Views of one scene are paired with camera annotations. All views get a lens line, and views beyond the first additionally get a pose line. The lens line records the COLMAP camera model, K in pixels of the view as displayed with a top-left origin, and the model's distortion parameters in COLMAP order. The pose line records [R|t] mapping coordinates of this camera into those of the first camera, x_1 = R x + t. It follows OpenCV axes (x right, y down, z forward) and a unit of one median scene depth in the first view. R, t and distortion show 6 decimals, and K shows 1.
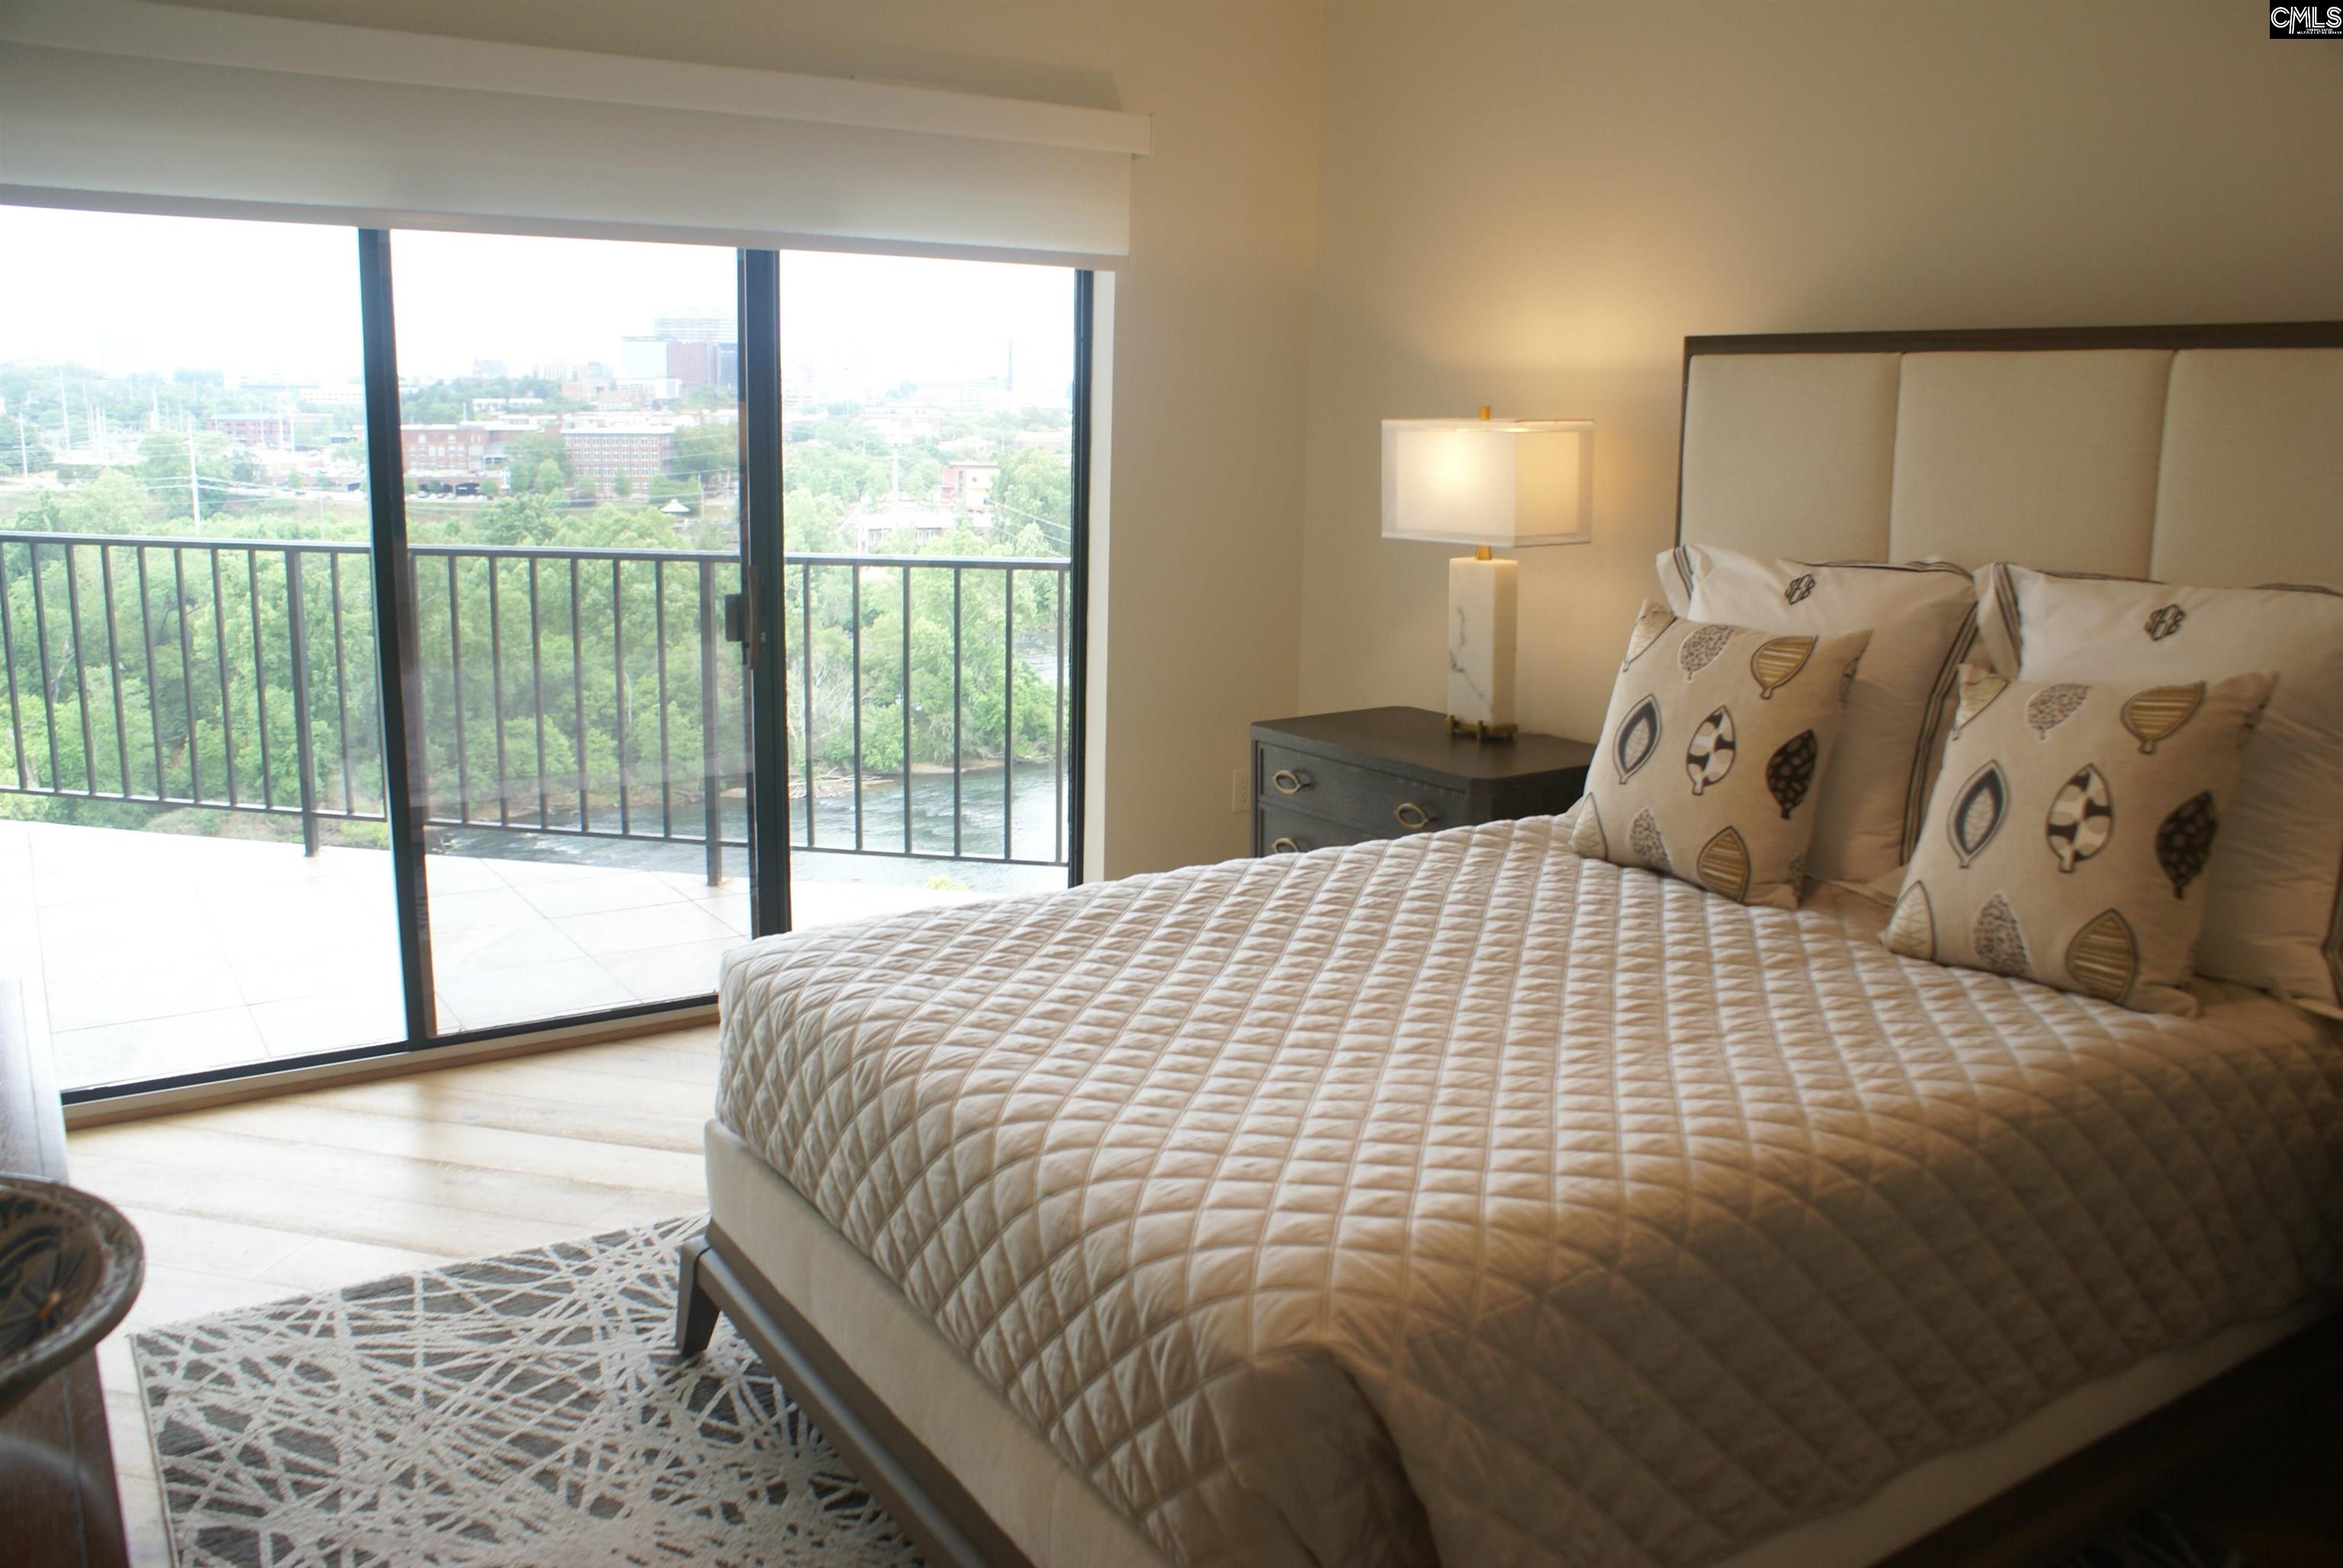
lens RADIAL K [[1852.9, 0, 1163.2], [0, 1852.9, 791.9], [0, 0, 1]] dist [-0.145089, 0.108747]
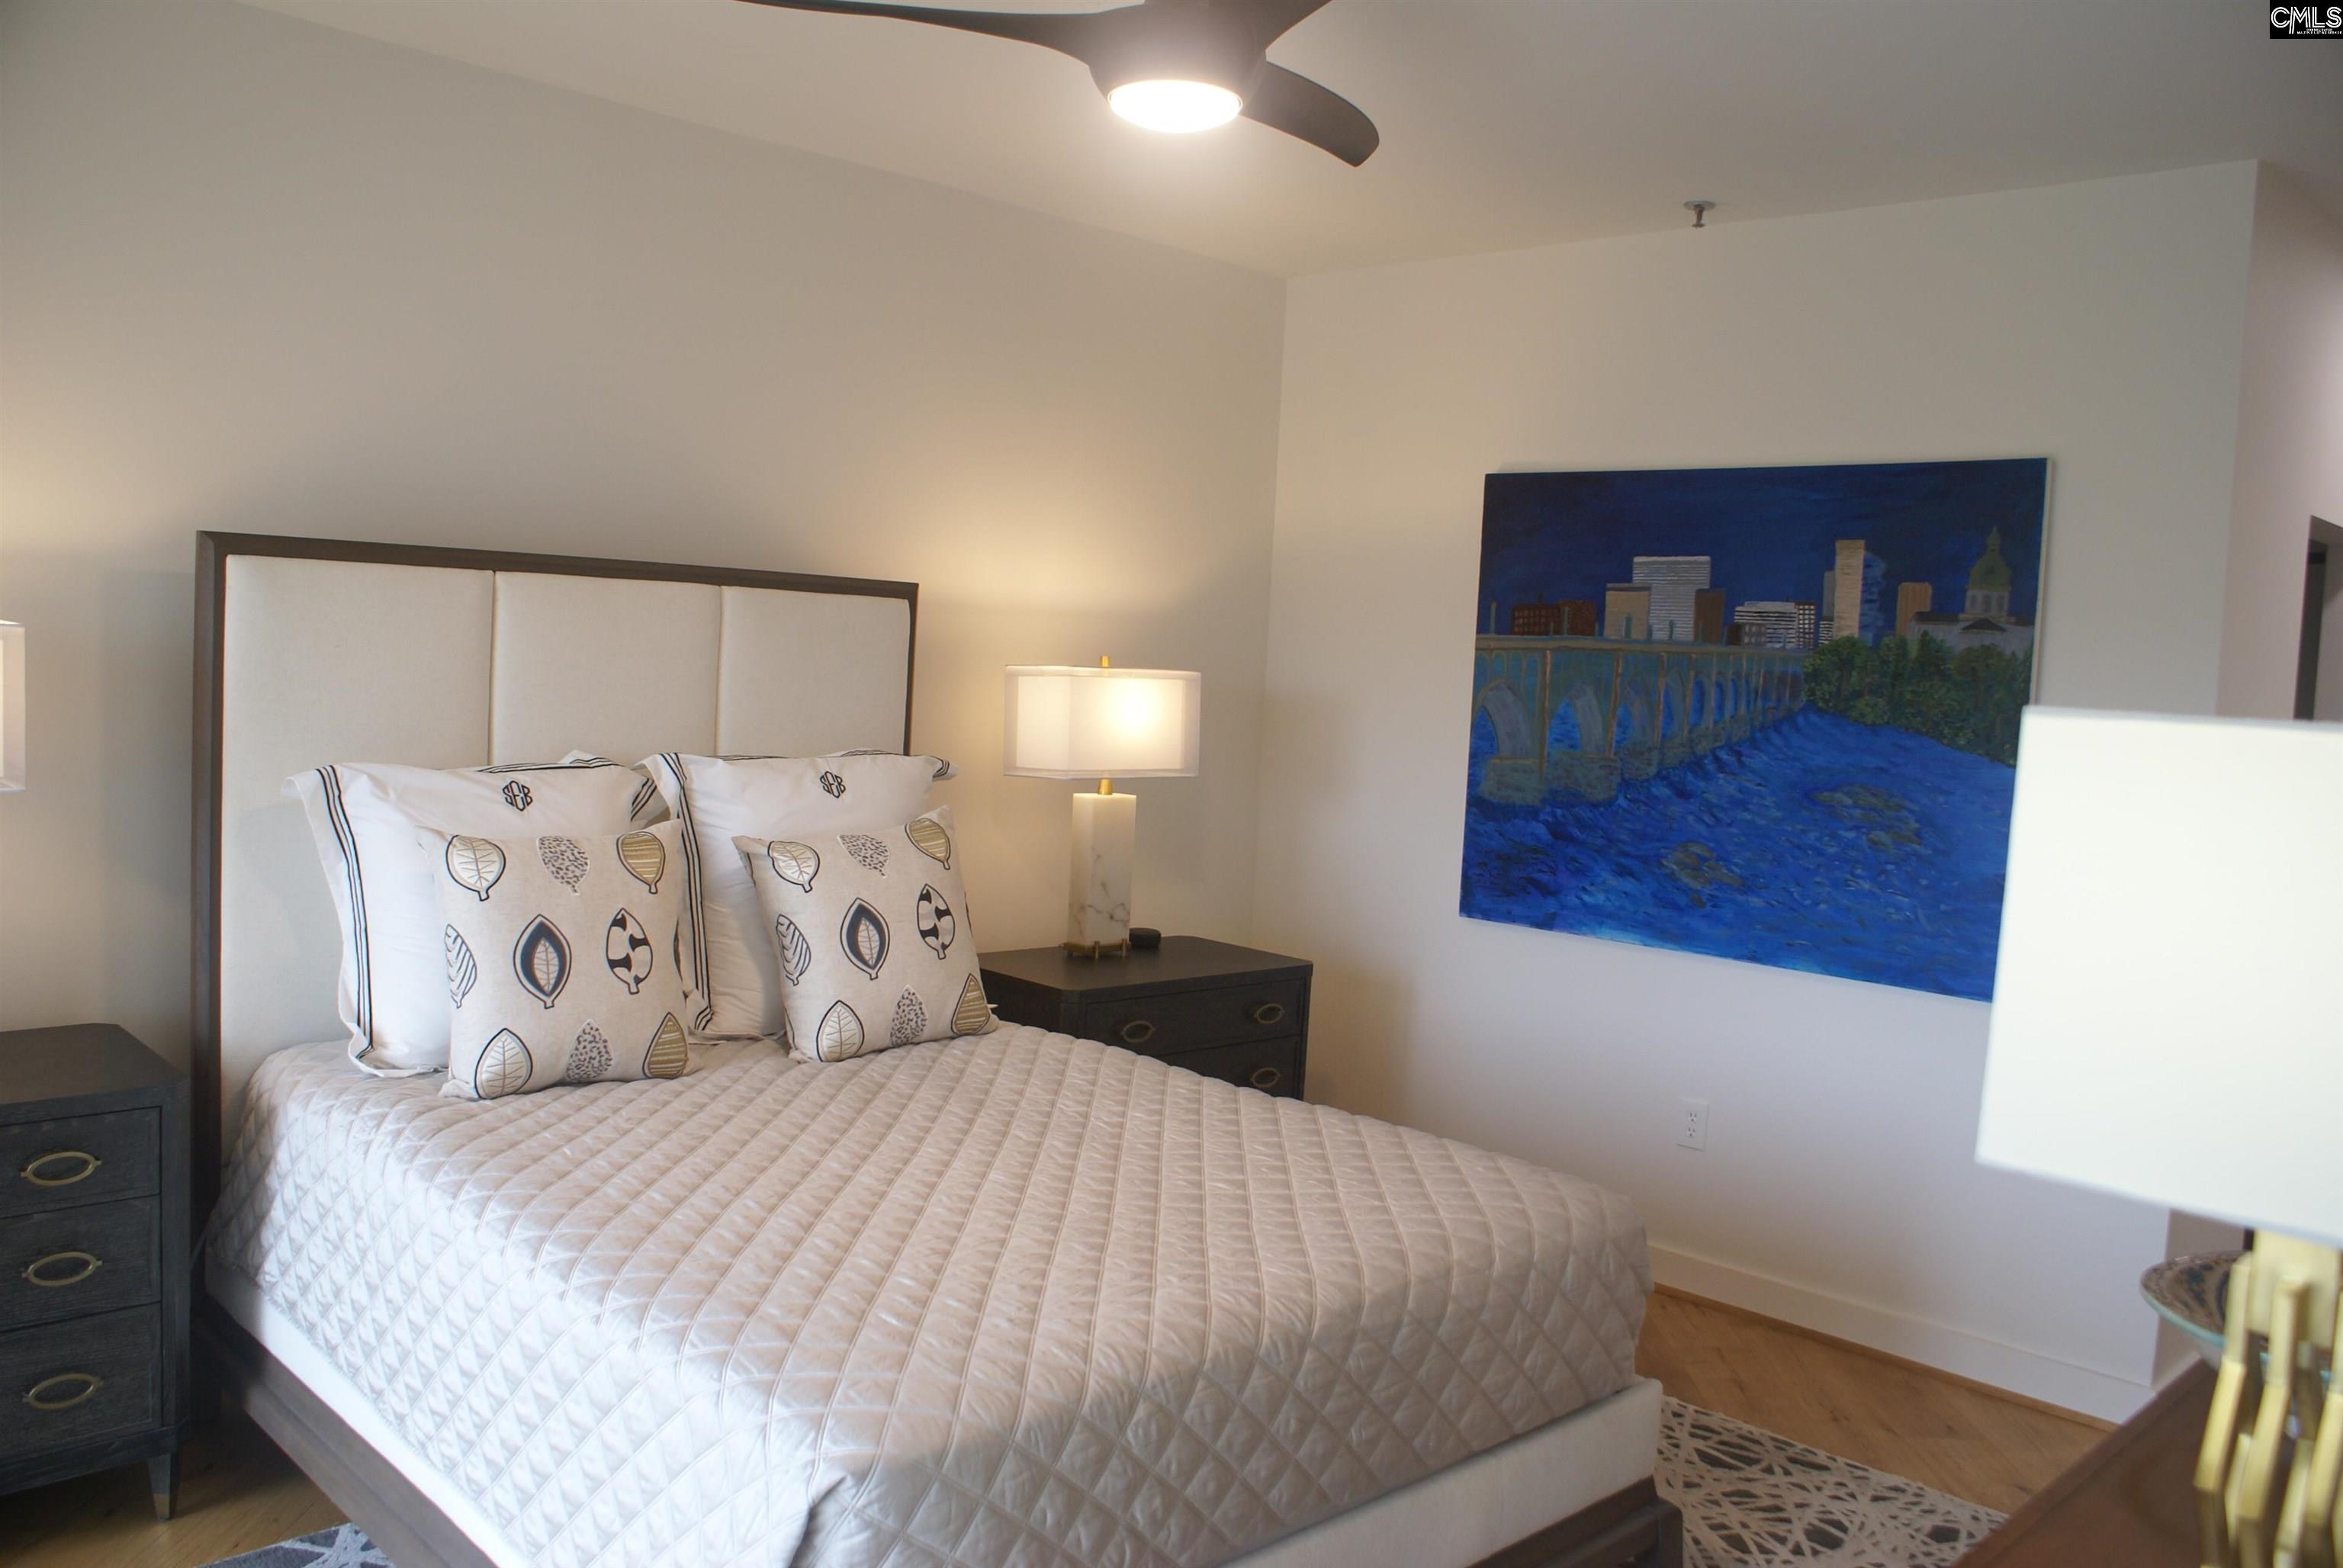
lens RADIAL K [[1852.9, 0, 1195.5], [0, 1852.9, 776.1], [0, 0, 1]] dist [-0.145089, 0.108747]
pose [[-0.215623, -0.092242, 0.972110, -0.786967], [0.136509, 0.982905, 0.123545, -0.205959], [-0.966888, 0.159341, -0.199346, 0.851308]]
